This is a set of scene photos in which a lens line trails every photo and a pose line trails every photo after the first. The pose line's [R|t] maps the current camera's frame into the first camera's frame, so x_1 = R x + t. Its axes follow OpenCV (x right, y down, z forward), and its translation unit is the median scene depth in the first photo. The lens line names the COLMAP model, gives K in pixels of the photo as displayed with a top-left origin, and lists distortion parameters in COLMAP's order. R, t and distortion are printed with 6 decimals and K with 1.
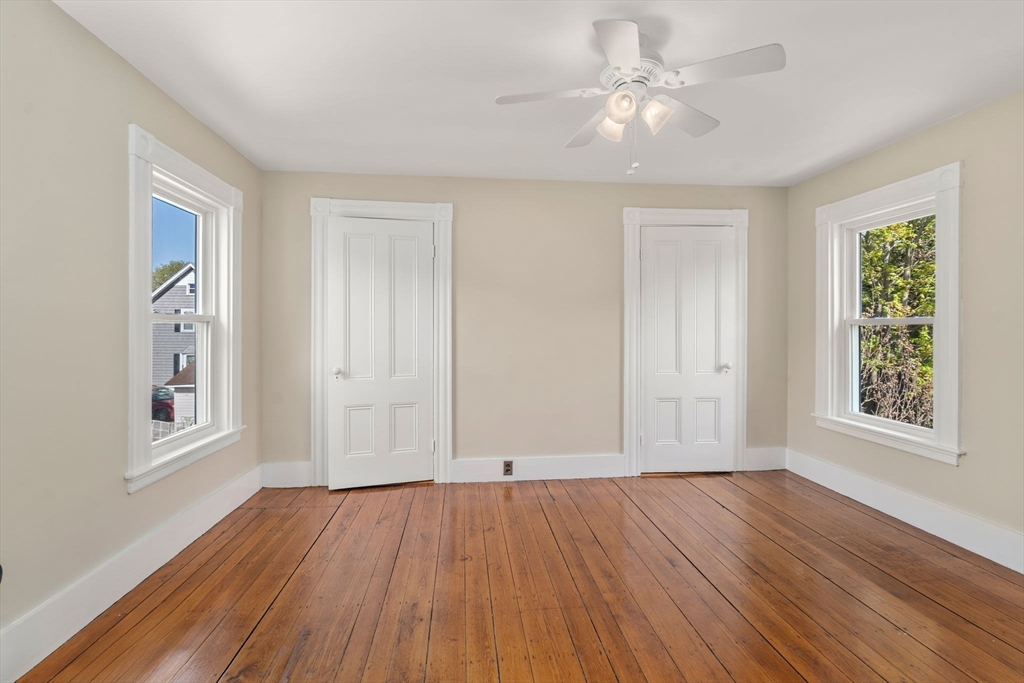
lens RADIAL K [[474.3, 0, 521.1], [0, 474.3, 323.5], [0, 0, 1]] dist [-0.003499, 0.000077]
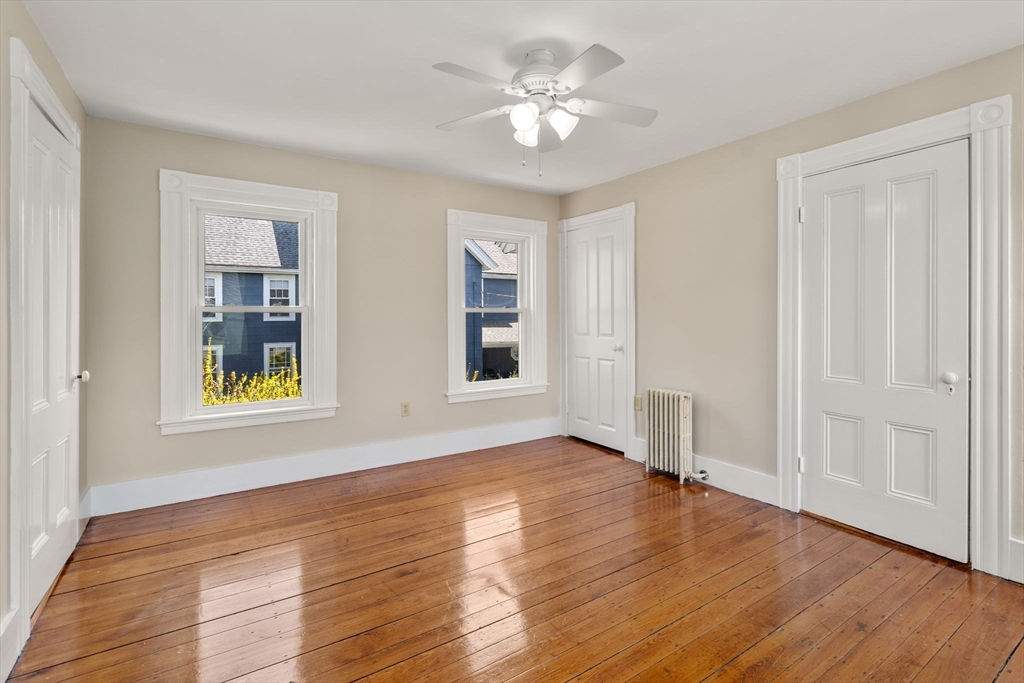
lens RADIAL K [[487.6, 0, 528.8], [0, 487.6, 314.7], [0, 0, 1]] dist [-0.008002, 0.001095]
pose [[-0.462729, 0.004259, 0.886489, -0.580645], [-0.002552, 0.999978, -0.006136, 0.016184], [-0.886496, -0.005102, -0.462708, 1.167661]]
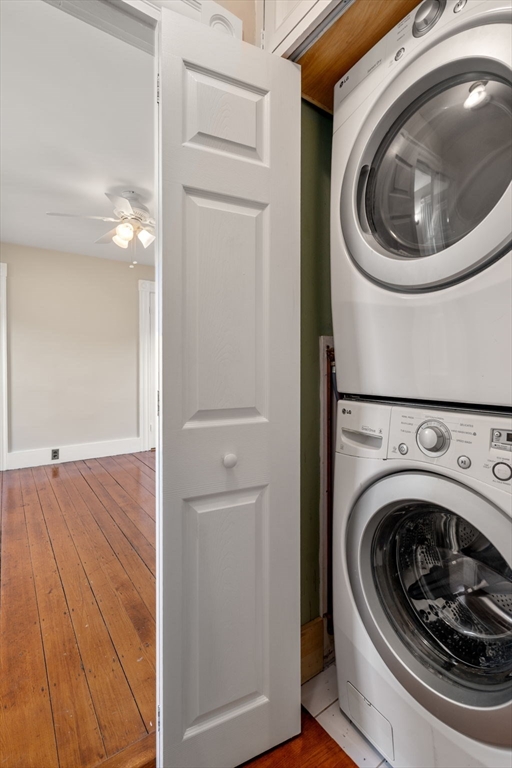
lens RADIAL K [[355.8, 0, 257.3], [0, 355.8, 365.5], [0, 0, 1]] dist [-0.003499, 0.000077]
pose [[0.880219, -0.005810, 0.474532, 0.002727], [-0.001140, 0.999896, 0.014358, 0.032121], [-0.474567, -0.013179, 0.880121, -0.335057]]
